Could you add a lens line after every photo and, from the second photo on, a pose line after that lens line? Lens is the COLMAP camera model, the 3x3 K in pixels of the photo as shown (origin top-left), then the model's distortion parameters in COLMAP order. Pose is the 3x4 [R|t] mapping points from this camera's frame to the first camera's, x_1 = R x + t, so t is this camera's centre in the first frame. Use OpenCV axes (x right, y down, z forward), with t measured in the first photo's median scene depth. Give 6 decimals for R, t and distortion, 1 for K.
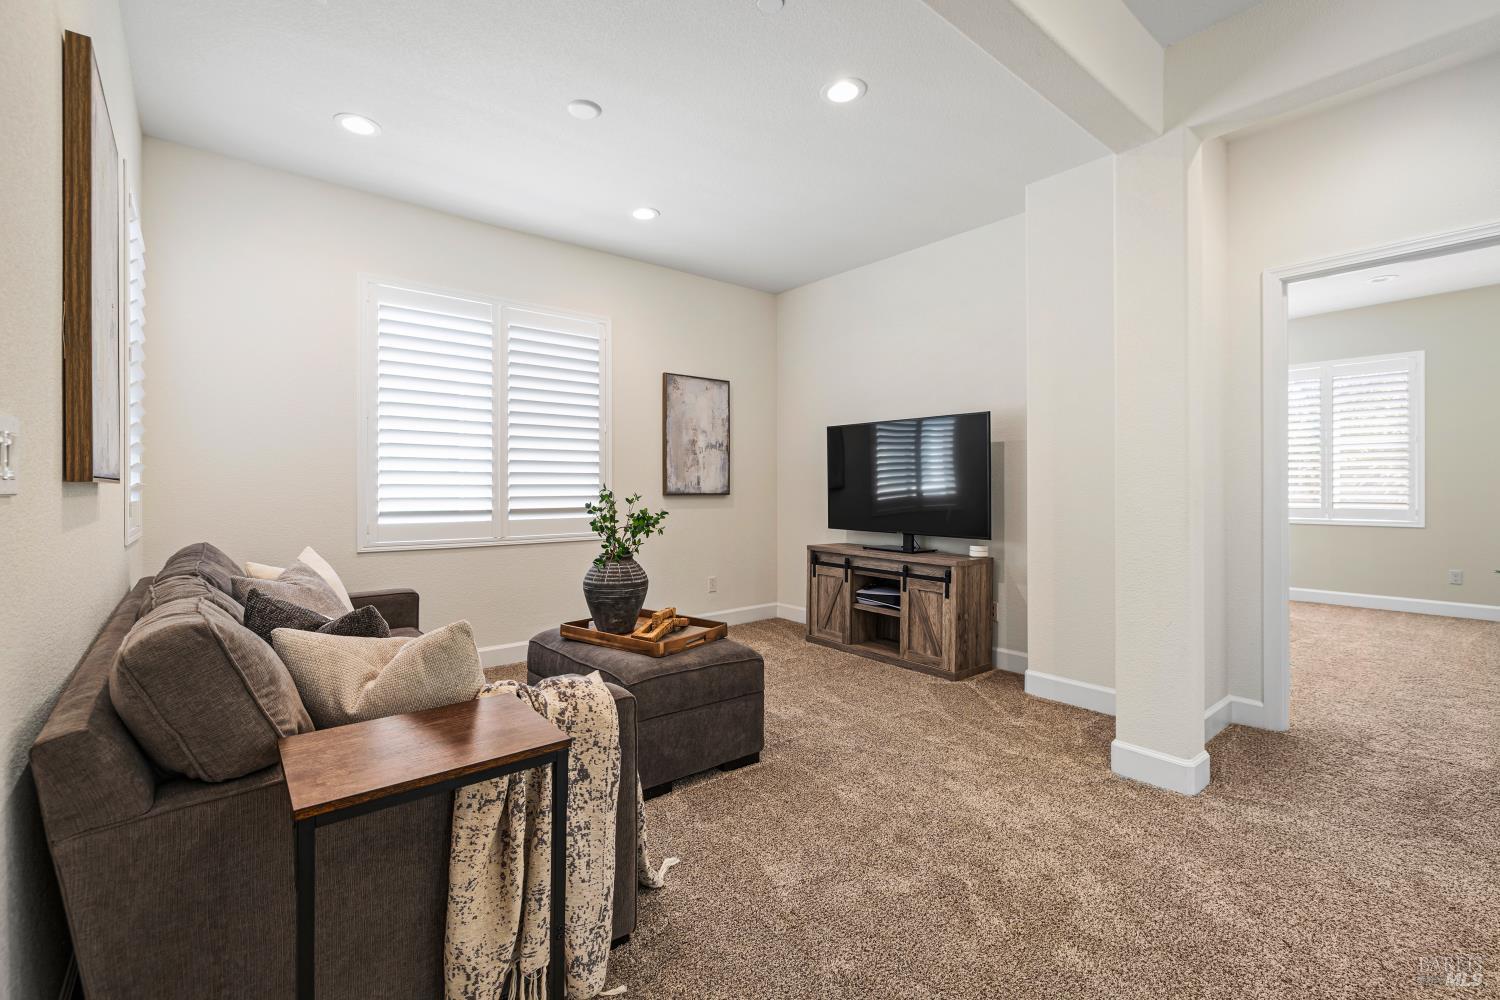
lens RADIAL K [[663.6, 0, 743.4], [0, 663.6, 488.4], [0, 0, 1]] dist [-0.001366, 0.001250]
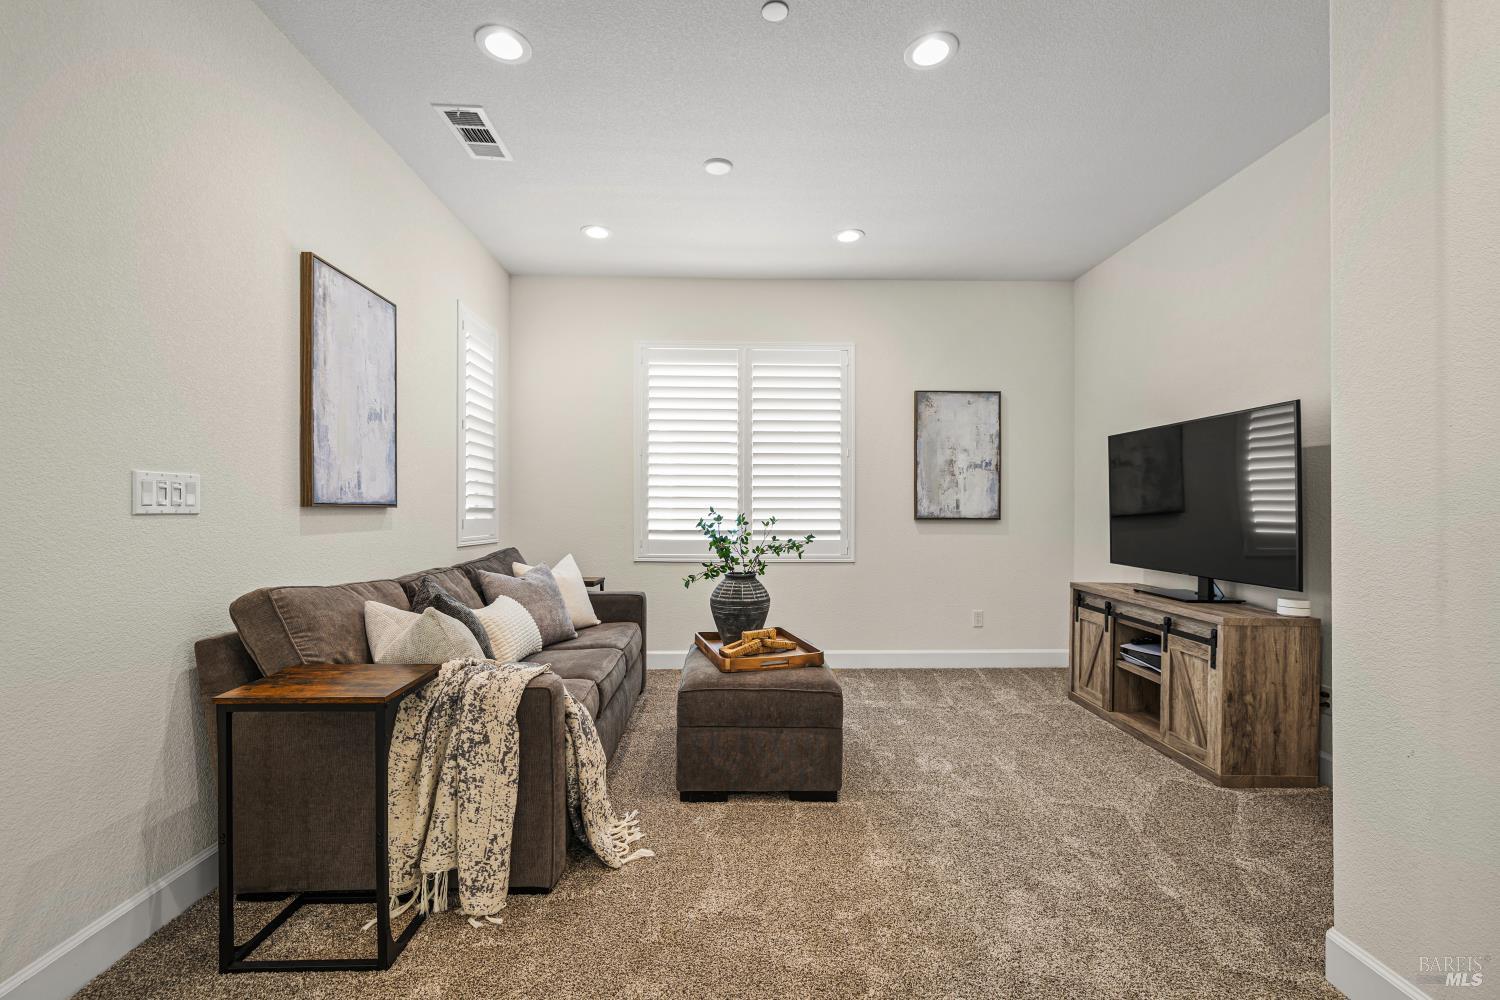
lens RADIAL K [[663.6, 0, 742.5], [0, 663.6, 512.4], [0, 0, 1]] dist [-0.001366, 0.001250]
pose [[0.778135, 0.005357, -0.628074, 0.355896], [-0.004445, 0.999986, 0.003022, -0.001828], [0.628081, 0.000440, 0.778148, 0.125990]]
